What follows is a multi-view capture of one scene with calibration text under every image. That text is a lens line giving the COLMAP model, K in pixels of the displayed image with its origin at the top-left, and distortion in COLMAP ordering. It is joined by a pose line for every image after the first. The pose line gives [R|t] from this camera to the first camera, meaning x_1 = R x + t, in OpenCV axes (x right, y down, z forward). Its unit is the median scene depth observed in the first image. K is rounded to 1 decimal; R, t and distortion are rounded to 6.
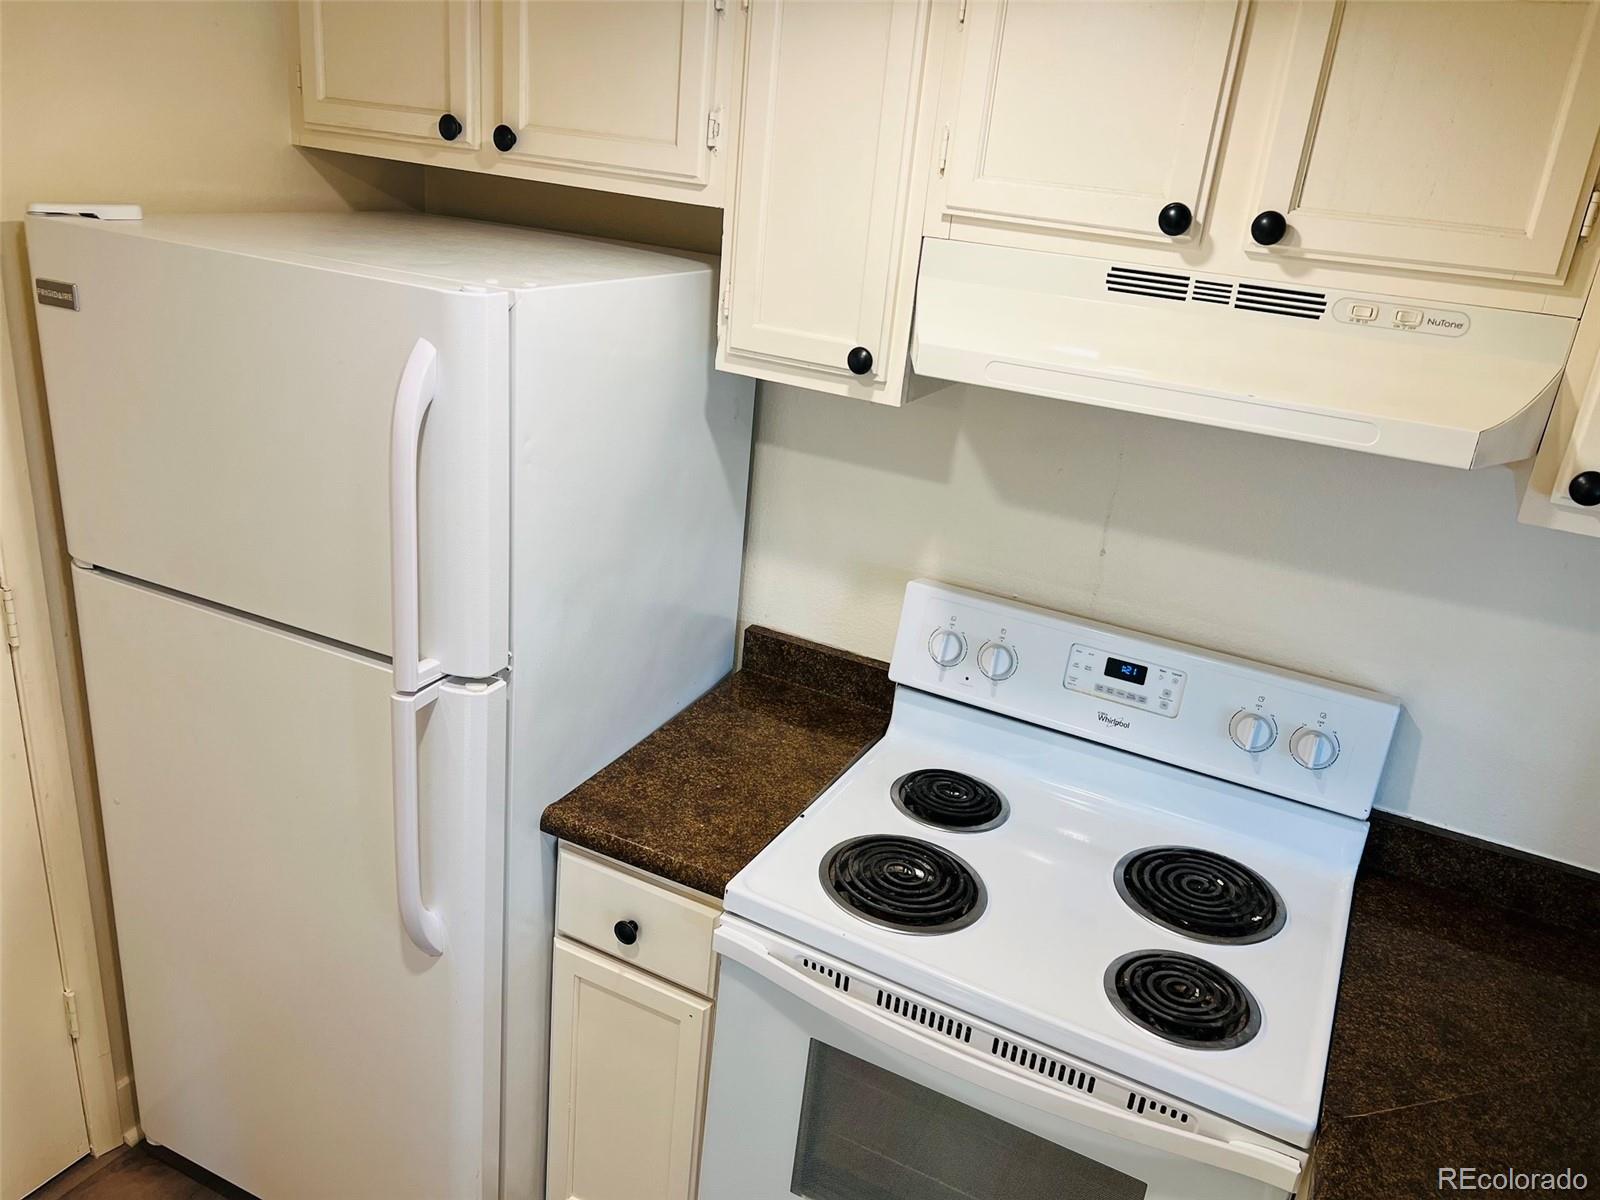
lens RADIAL K [[1192.2, 0, 803.3], [0, 1192.2, 610.9], [0, 0, 1]] dist [0.064258, -0.094556]
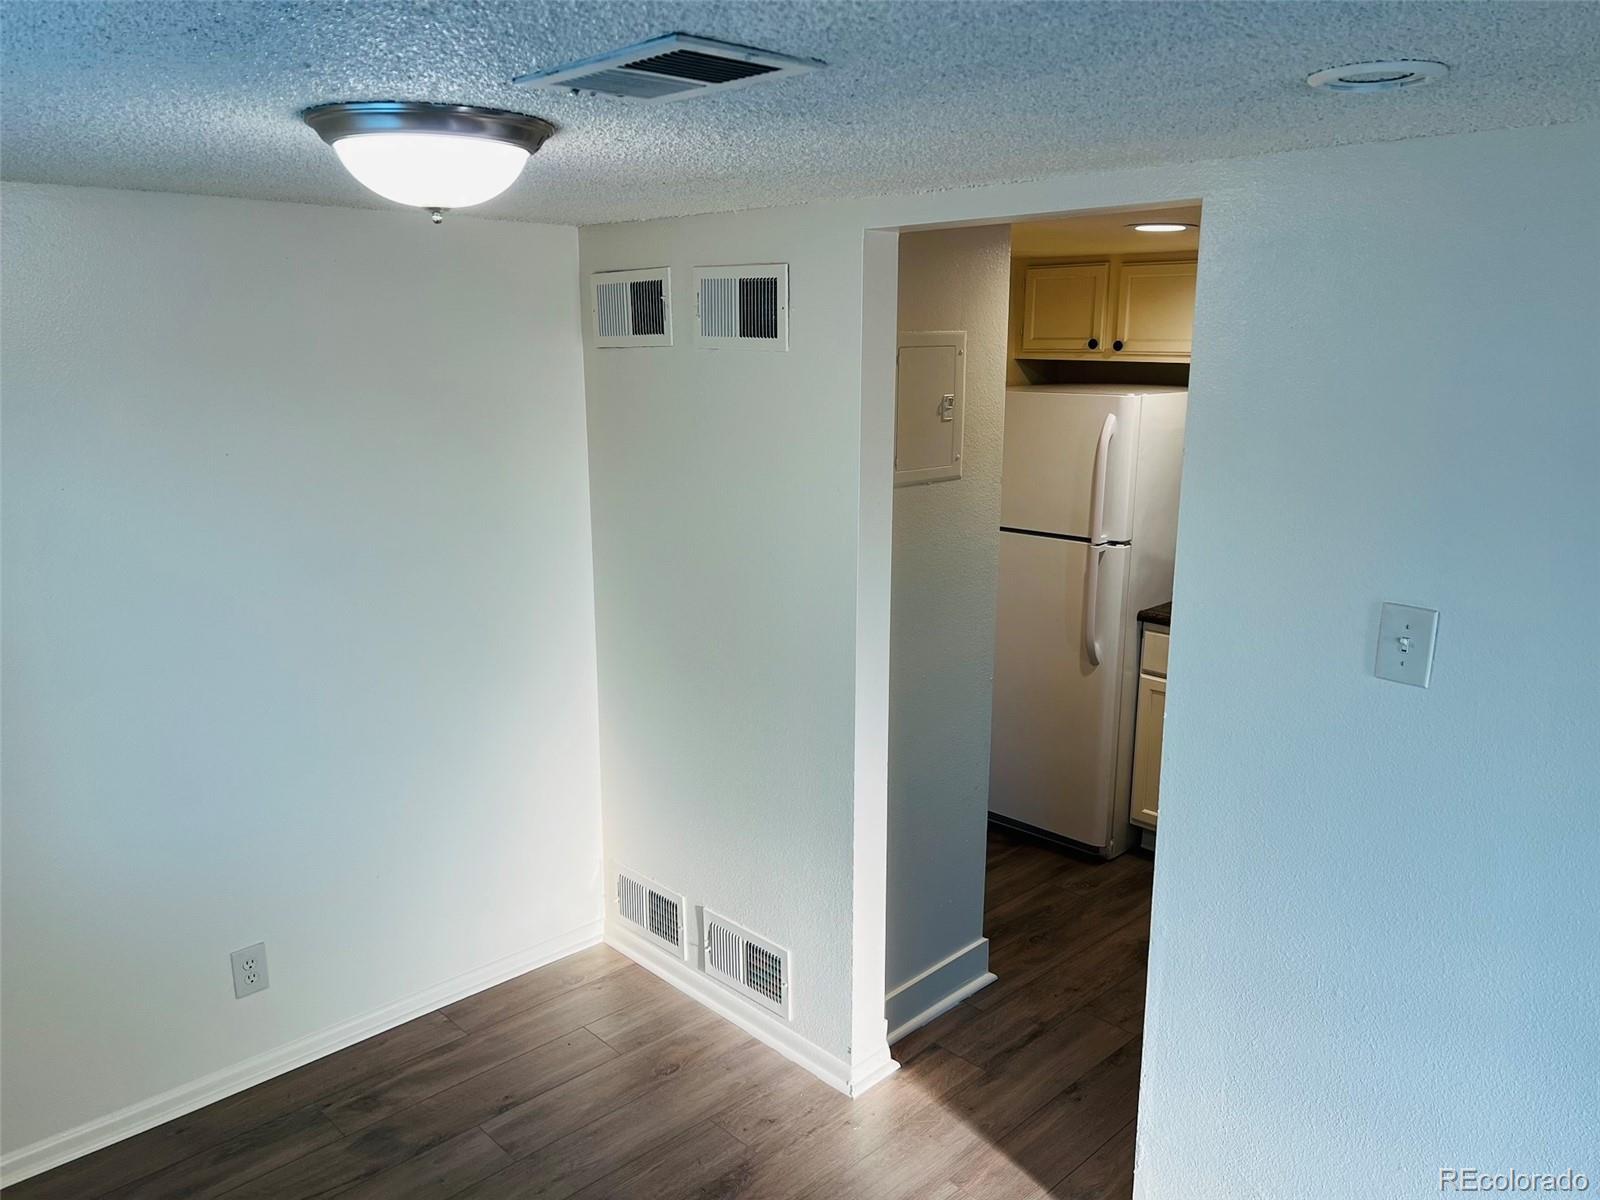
lens RADIAL K [[1192.2, 0, 803.3], [0, 1192.2, 610.9], [0, 0, 1]] dist [0.064258, -0.094556]
pose [[0.939925, -0.020367, -0.340774, -0.030806], [-0.032078, 0.988533, -0.147559, 0.557964], [0.339872, 0.149626, 0.928493, -1.502709]]
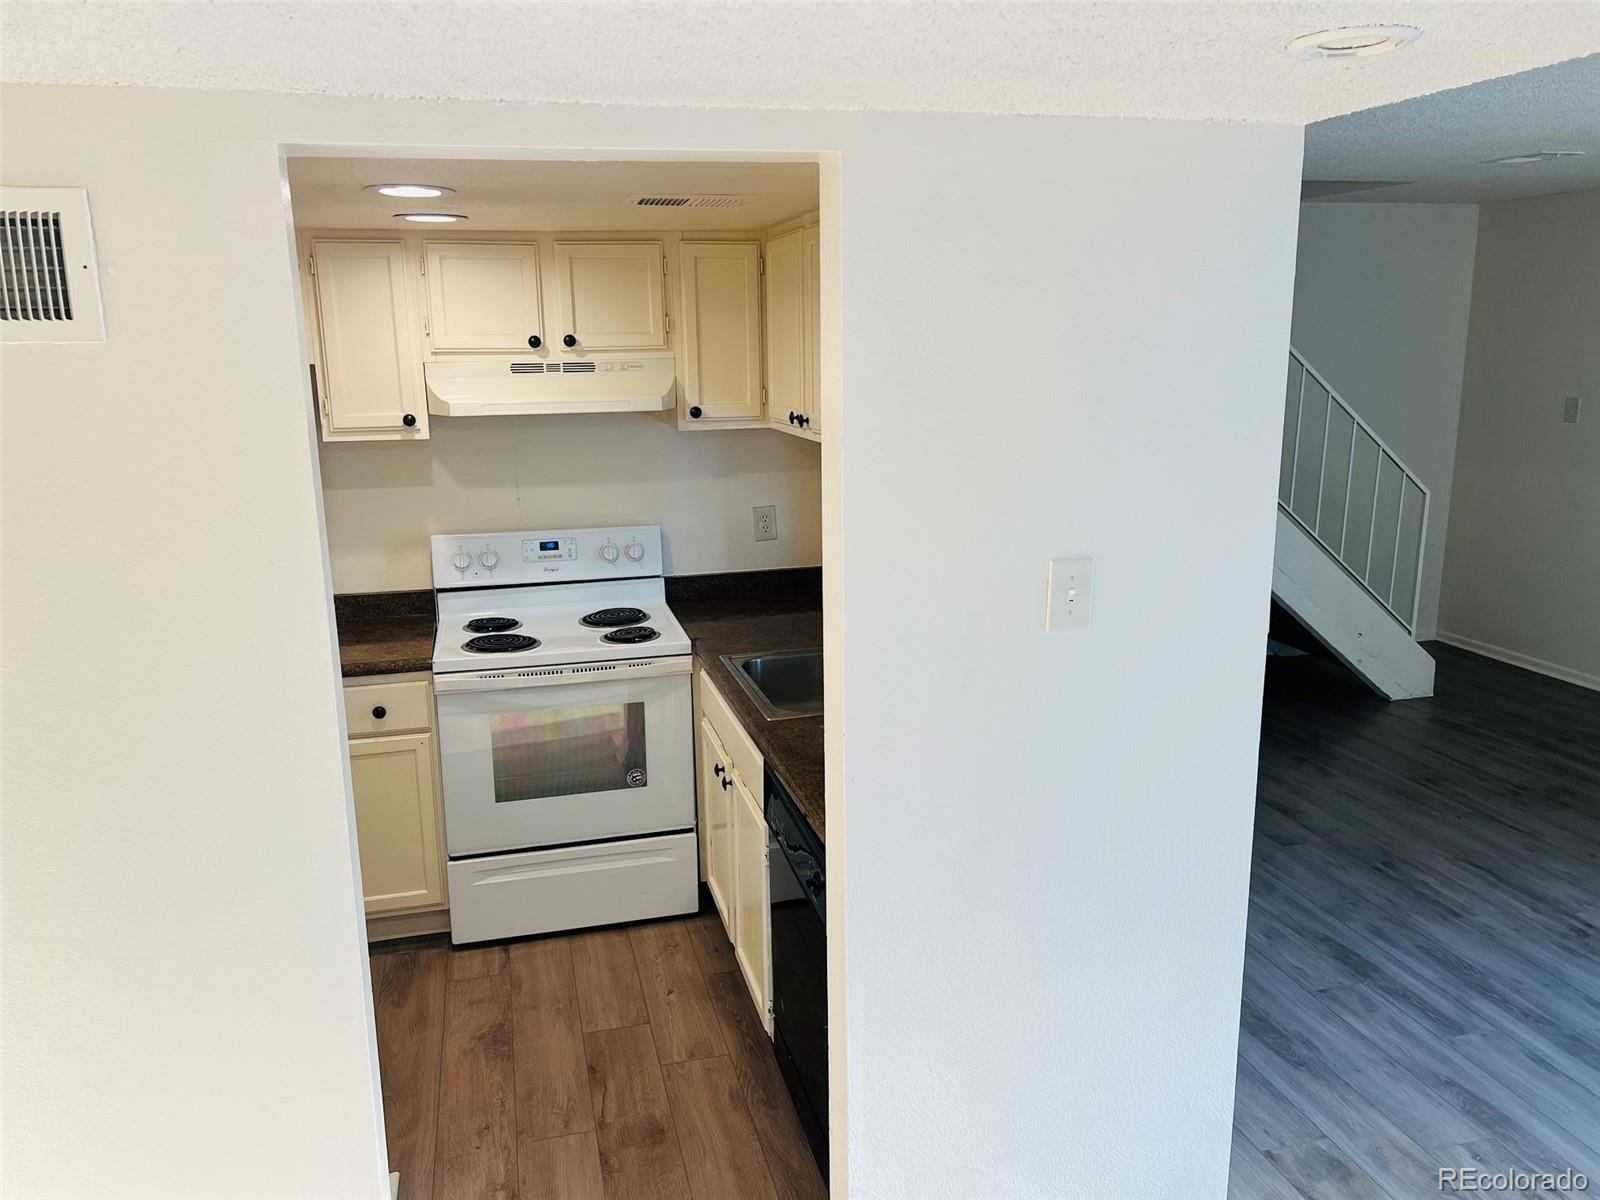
lens RADIAL K [[1192.2, 0, 803.3], [0, 1192.2, 610.9], [0, 0, 1]] dist [0.064258, -0.094556]
pose [[0.747611, -0.253789, 0.613733, -0.824634], [0.318395, 0.947949, 0.004145, 0.331448], [-0.582840, 0.192311, 0.789503, -1.055547]]
